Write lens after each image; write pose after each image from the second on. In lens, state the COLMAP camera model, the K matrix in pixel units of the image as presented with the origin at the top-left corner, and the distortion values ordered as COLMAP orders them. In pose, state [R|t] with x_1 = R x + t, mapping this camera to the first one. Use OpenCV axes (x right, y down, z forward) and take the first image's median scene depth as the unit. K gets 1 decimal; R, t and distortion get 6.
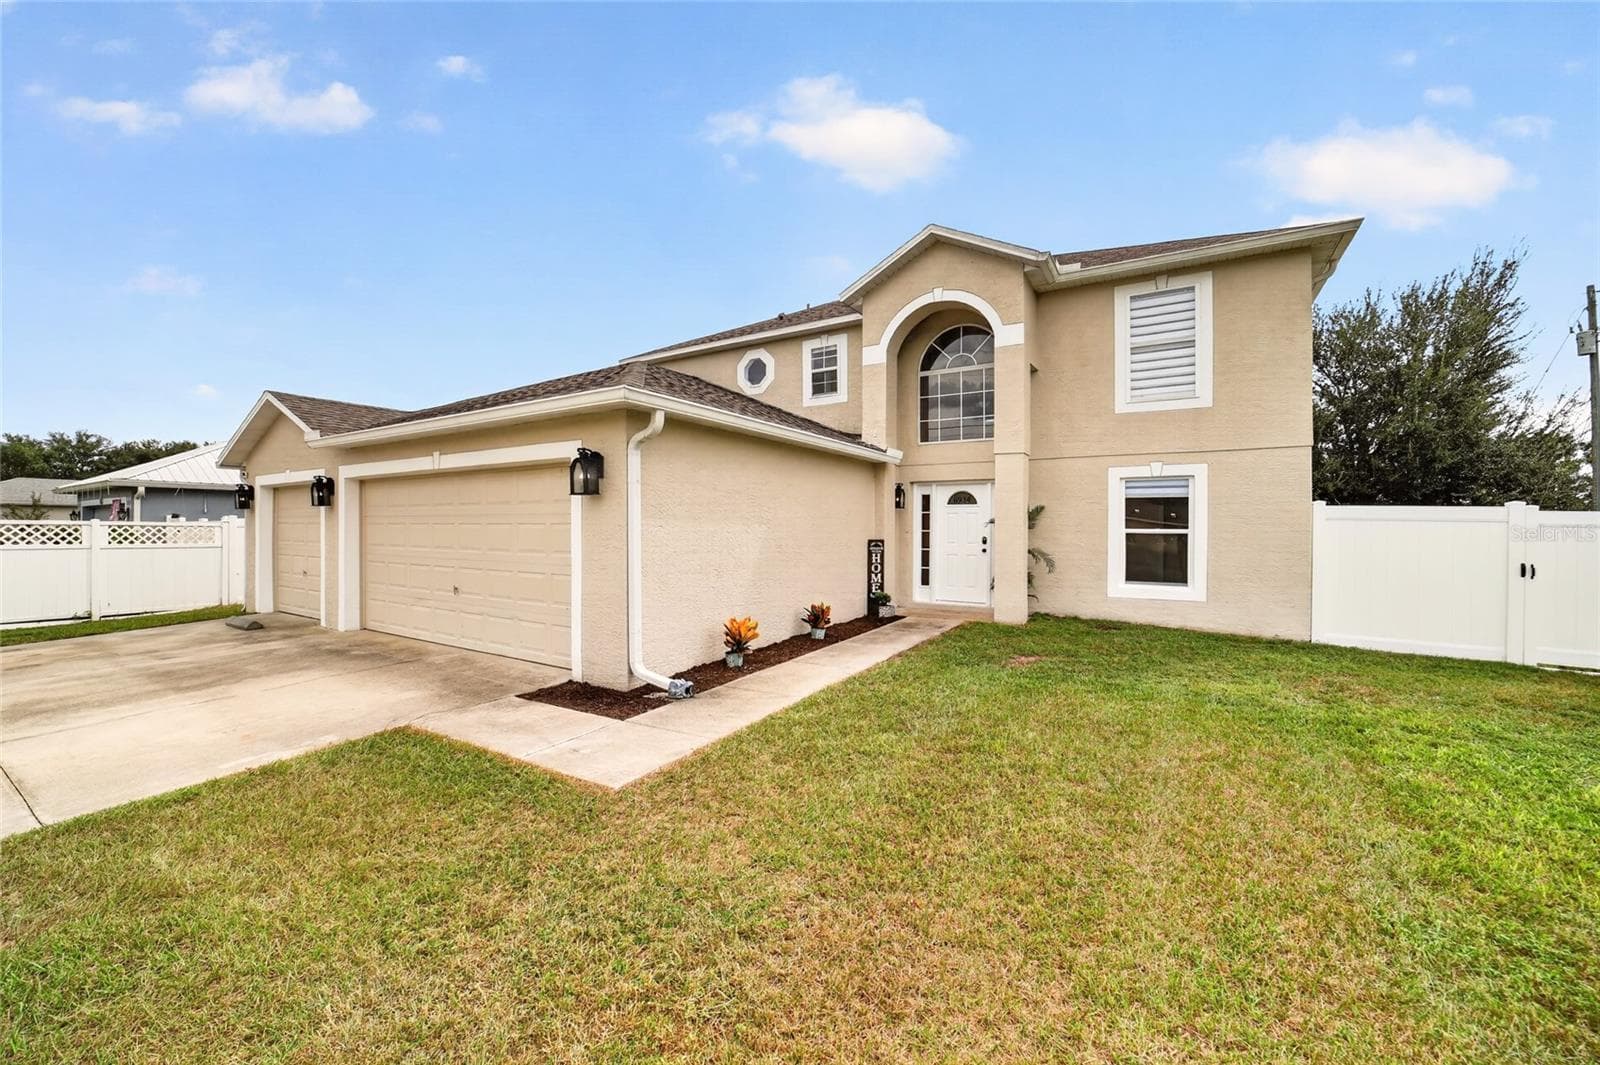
lens RADIAL K [[612.3, 0, 792.5], [0, 612.3, 517.5], [0, 0, 1]] dist [-0.041936, 0.009870]
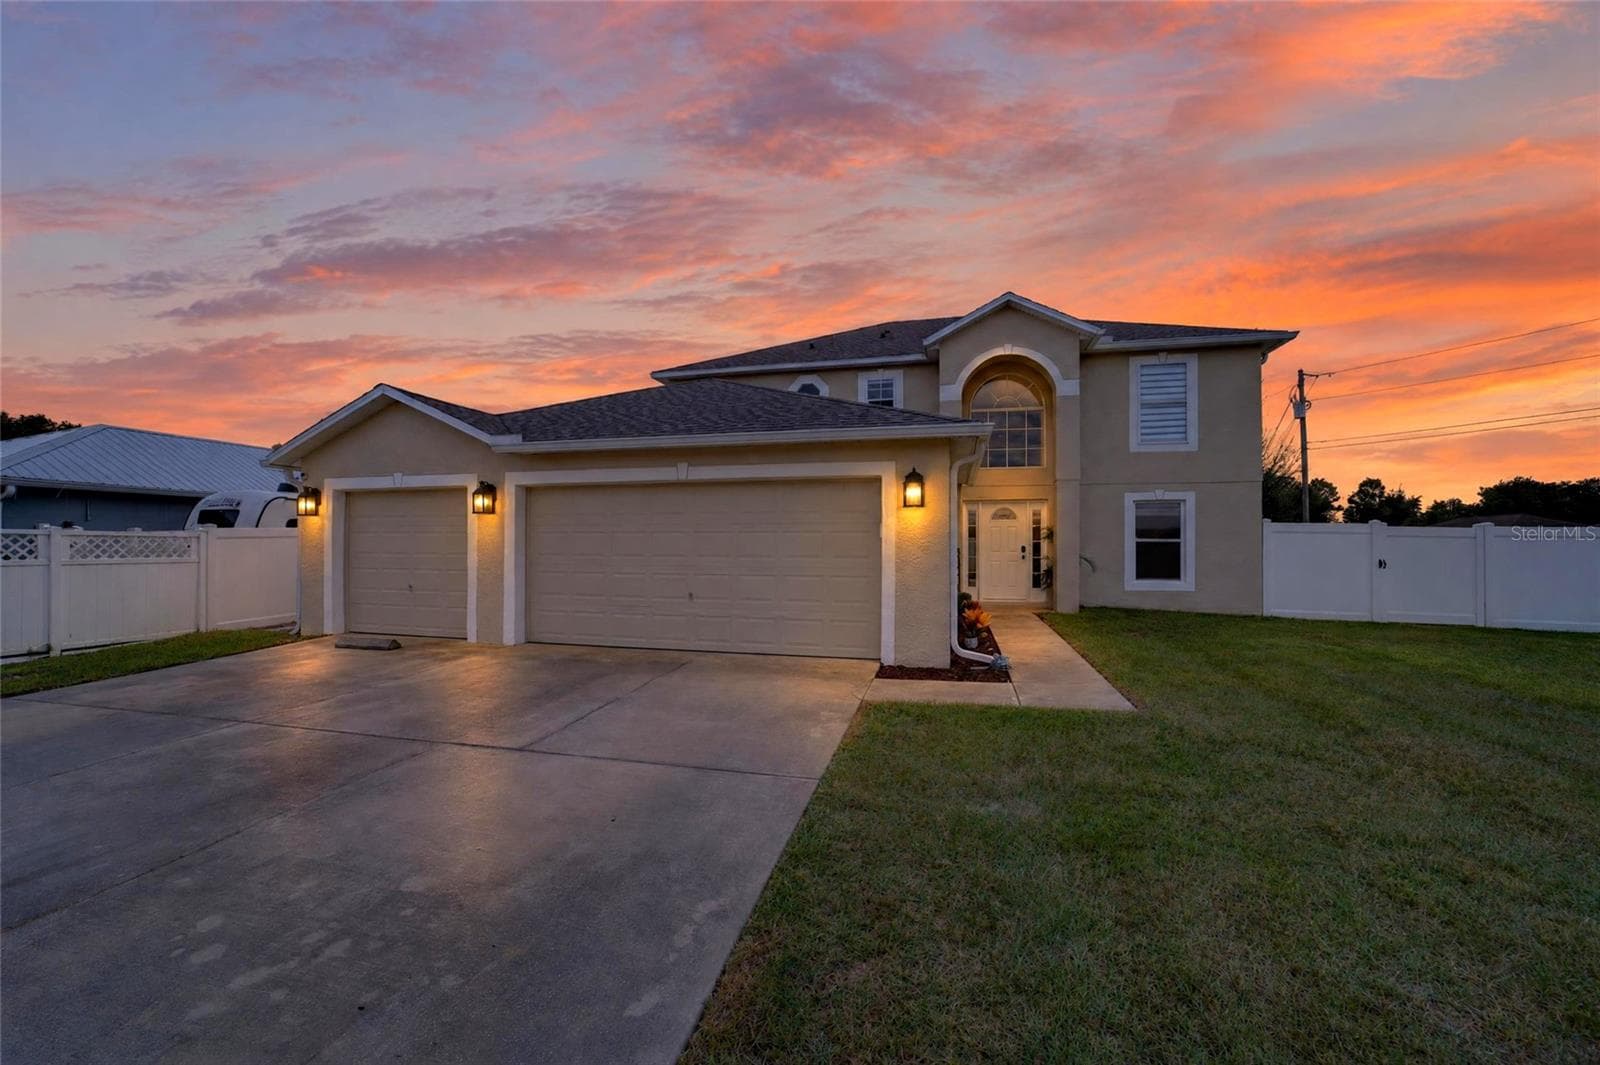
lens RADIAL K [[623.5, 0, 800.0], [0, 623.5, 532.5], [0, 0, 1]] dist [-0.025654, 0.000202]
pose [[0.953496, 0.003152, 0.301389, -0.536315], [-0.003237, 0.999995, -0.000218, 0.007330], [-0.301388, -0.000768, 0.953501, -0.074295]]
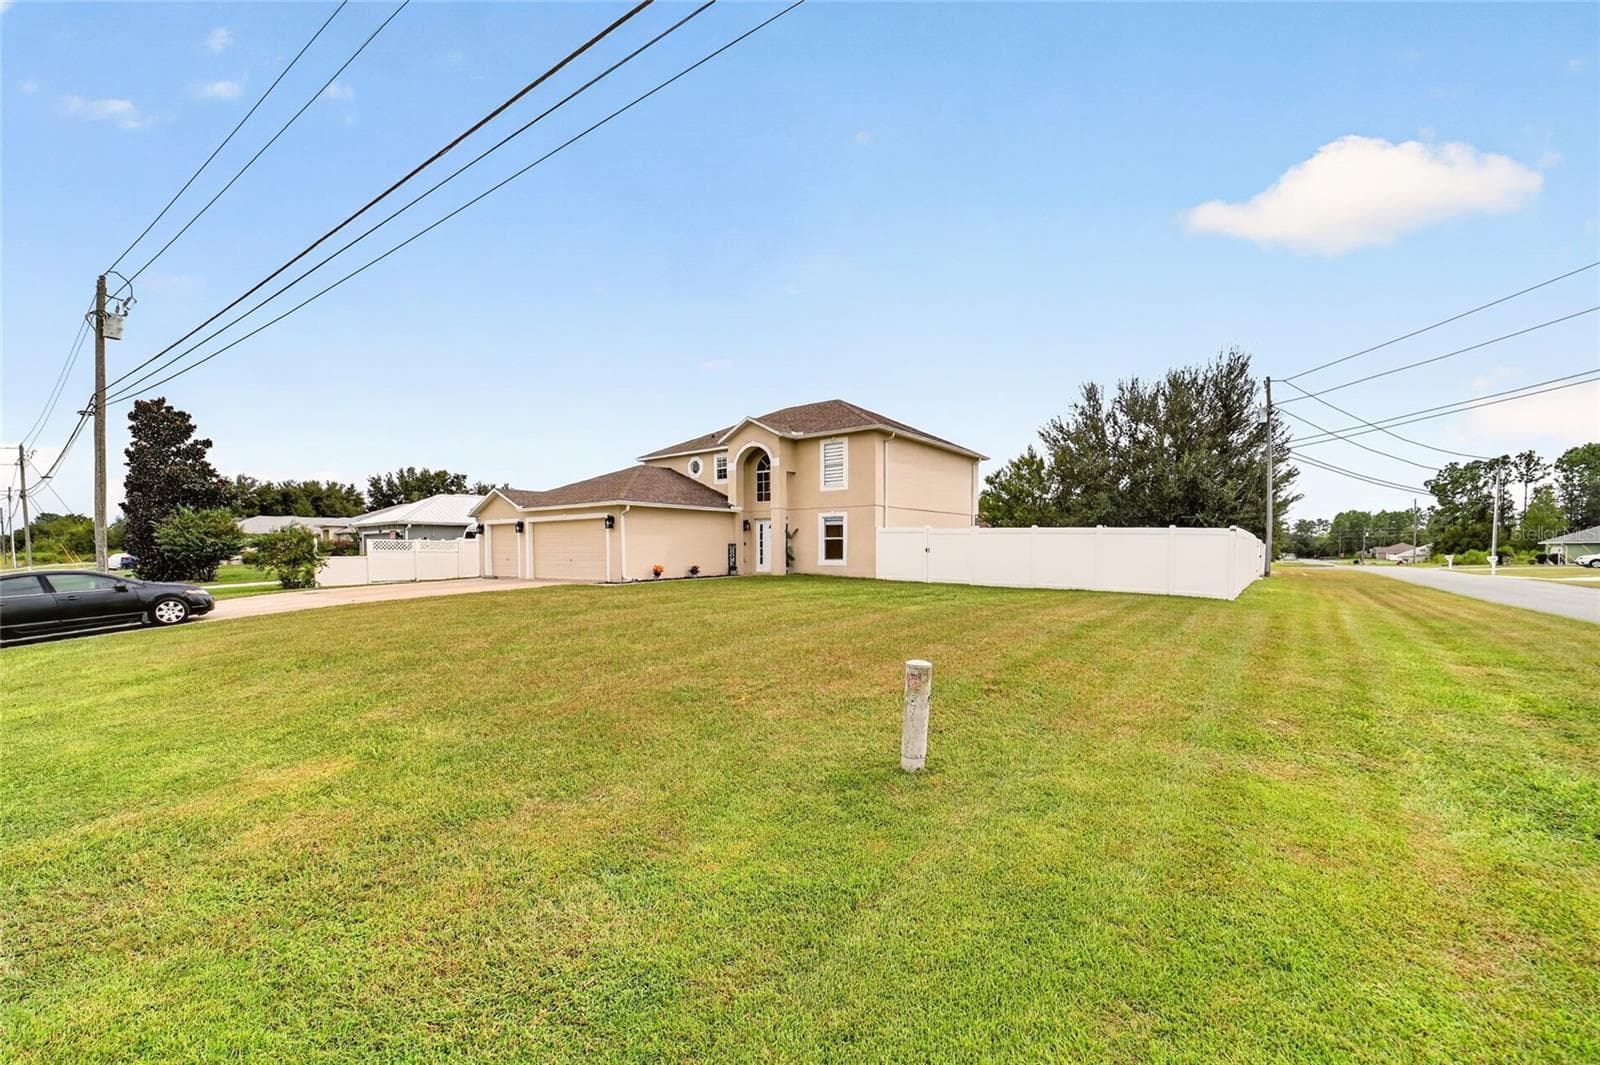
lens RADIAL K [[628.8, 0, 800.0], [0, 628.8, 532.5], [0, 0, 1]] dist [-0.076094, 0.035074]
pose [[0.996341, -0.011559, -0.084677, 0.633128], [0.010577, 0.999872, -0.012042, 0.025510], [0.084806, 0.011103, 0.996336, -1.493310]]
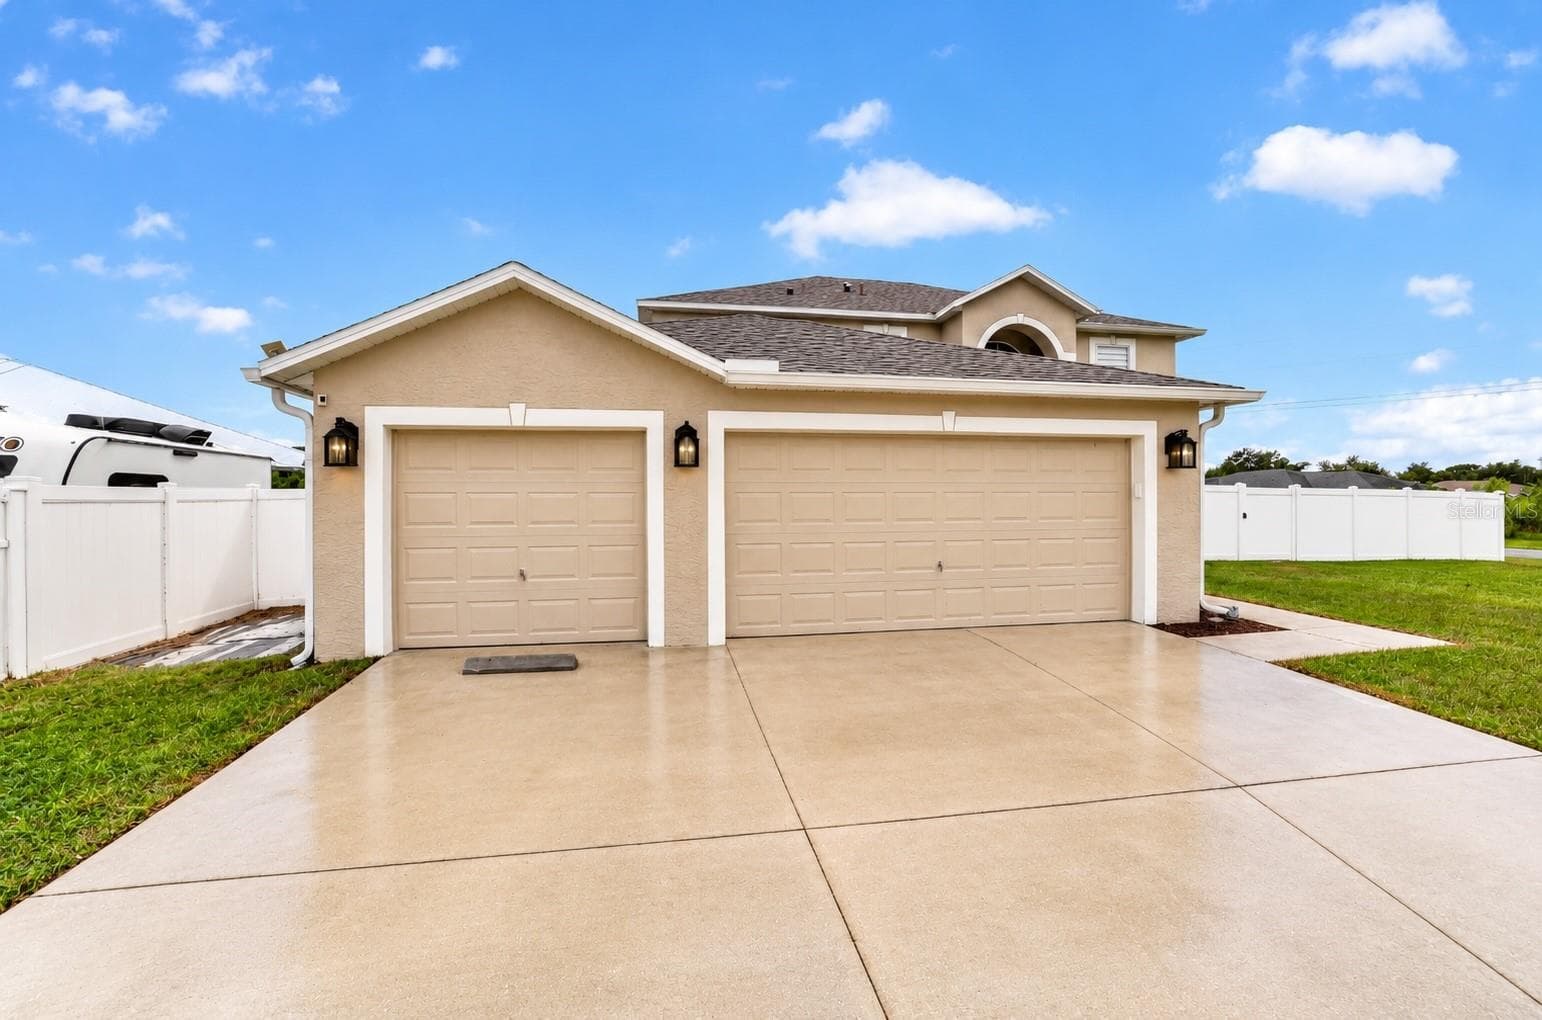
lens RADIAL K [[622.1, 0, 744.5], [0, 622.1, 497.1], [0, 0, 1]] dist [-0.033688, -0.000012]
pose [[0.756774, -0.004315, 0.653662, -1.066286], [-0.002644, 0.999950, 0.009661, 0.006340], [-0.653671, -0.009039, 0.756725, 0.375113]]
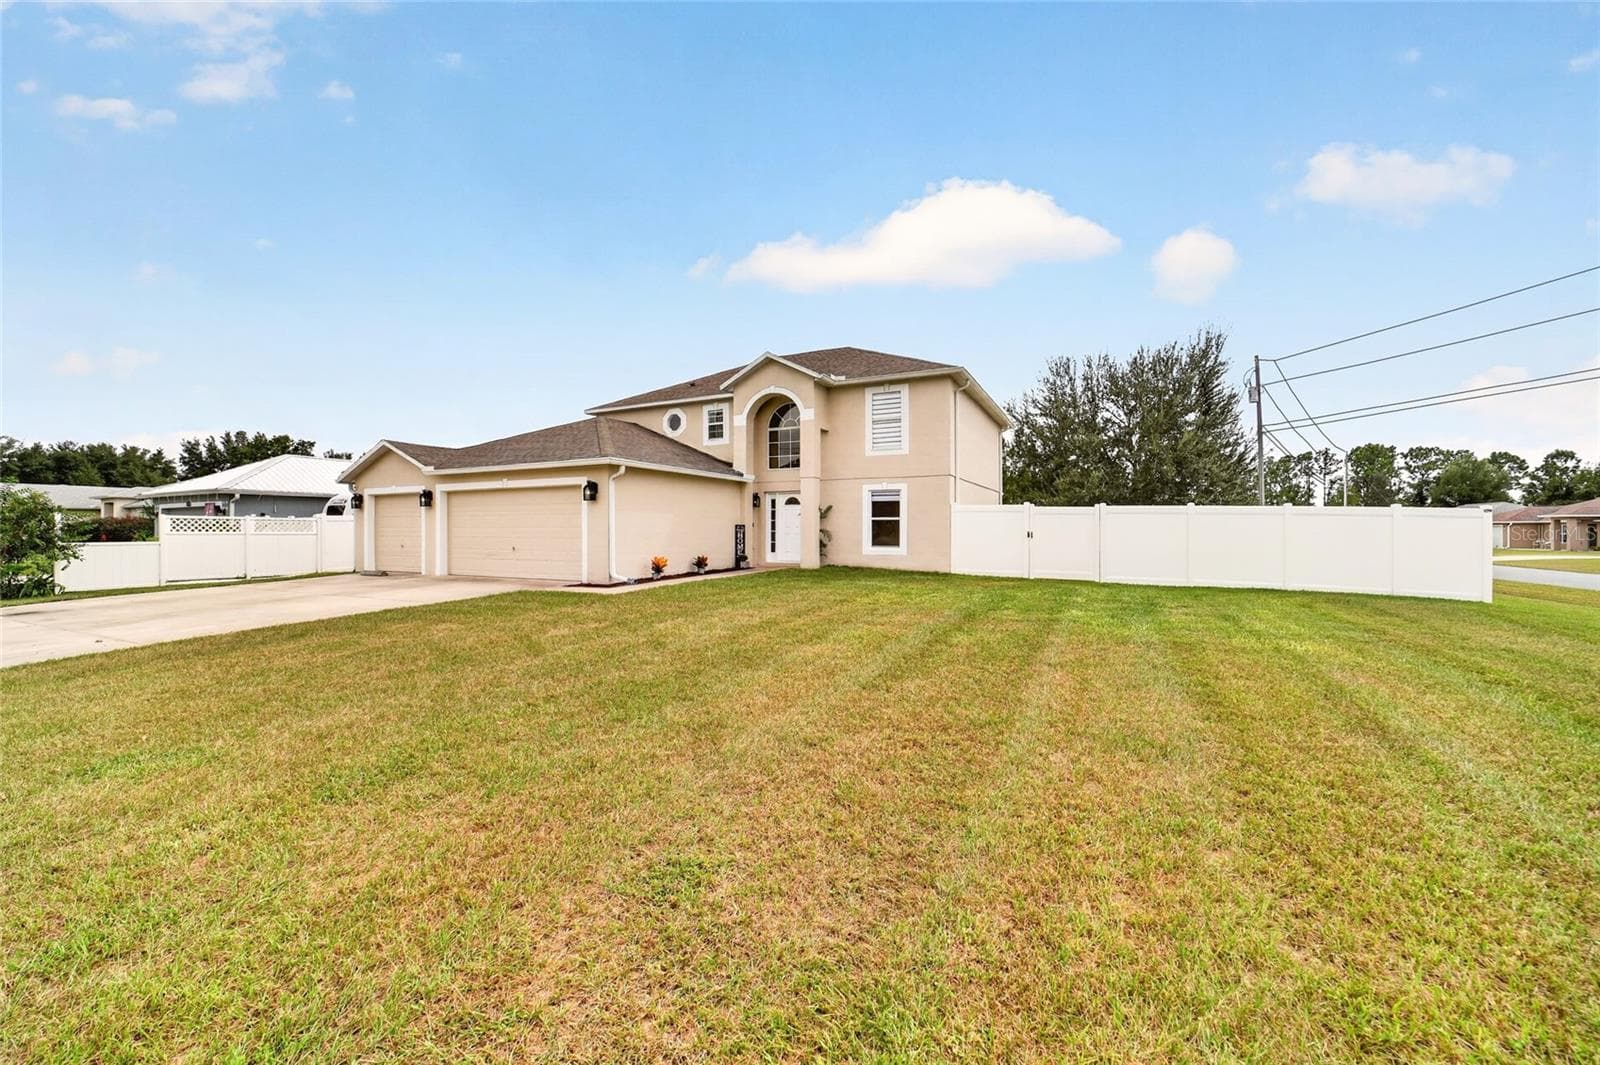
lens RADIAL K [[612.3, 0, 792.5], [0, 612.3, 517.5], [0, 0, 1]] dist [-0.041936, 0.009870]
pose [[0.995219, -0.004020, 0.097588, 0.117470], [0.004331, 0.999986, -0.002967, 0.021453], [-0.097575, 0.003376, 0.995222, -0.809112]]
